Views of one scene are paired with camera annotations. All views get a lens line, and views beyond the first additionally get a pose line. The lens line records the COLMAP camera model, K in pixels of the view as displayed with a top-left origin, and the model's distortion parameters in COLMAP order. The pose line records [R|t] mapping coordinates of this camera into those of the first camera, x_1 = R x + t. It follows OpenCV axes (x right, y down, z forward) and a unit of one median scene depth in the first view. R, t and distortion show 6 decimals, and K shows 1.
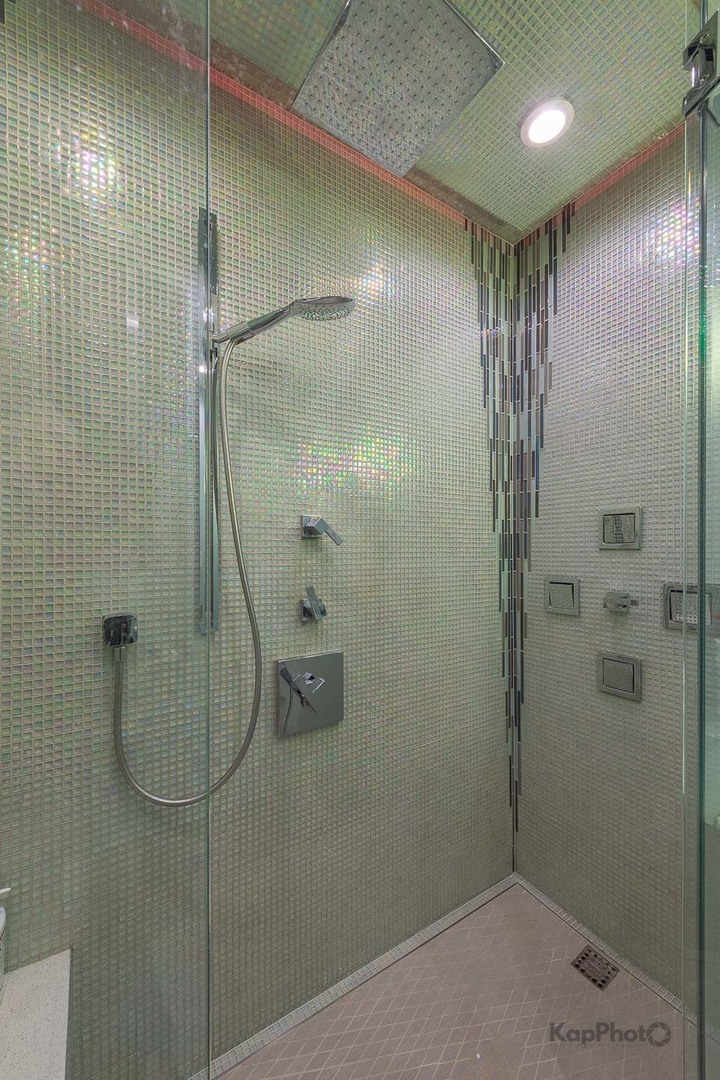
lens RADIAL K [[428.4, 0, 366.3], [0, 428.4, 540.3], [0, 0, 1]] dist [0.011333, -0.000408]
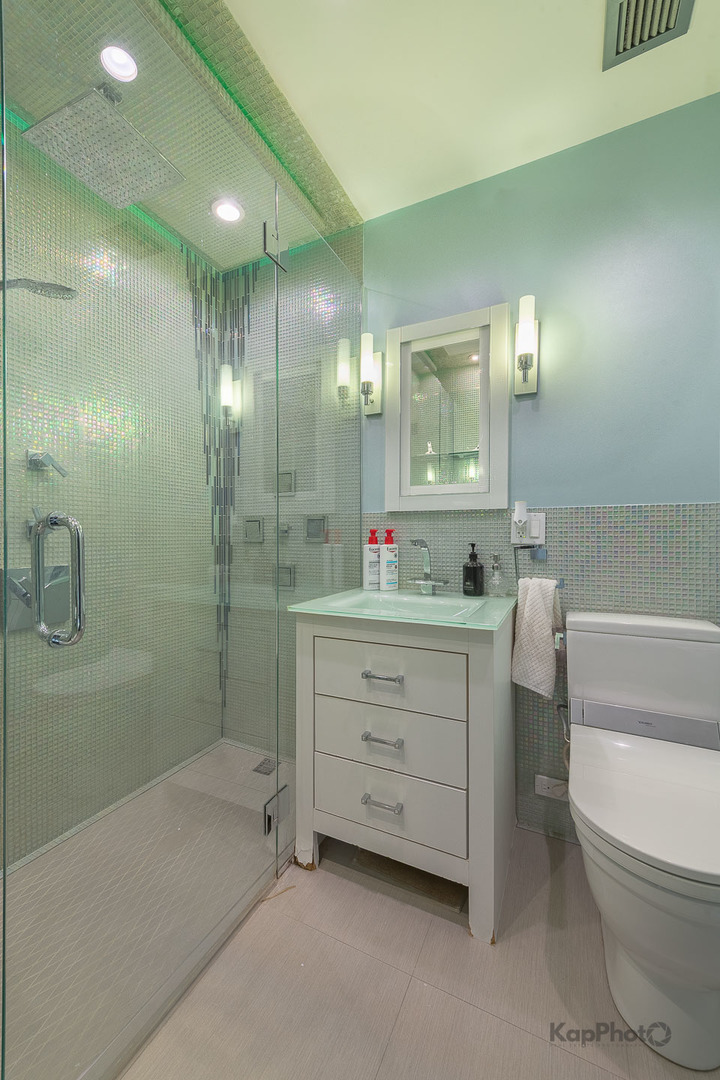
lens RADIAL K [[428.4, 0, 366.3], [0, 428.4, 540.3], [0, 0, 1]] dist [0.011333, -0.000408]
pose [[0.857965, 0.002738, 0.513701, 0.037213], [-0.016776, 0.999602, 0.022689, 0.124282], [-0.513435, -0.028084, 0.857669, -0.442871]]
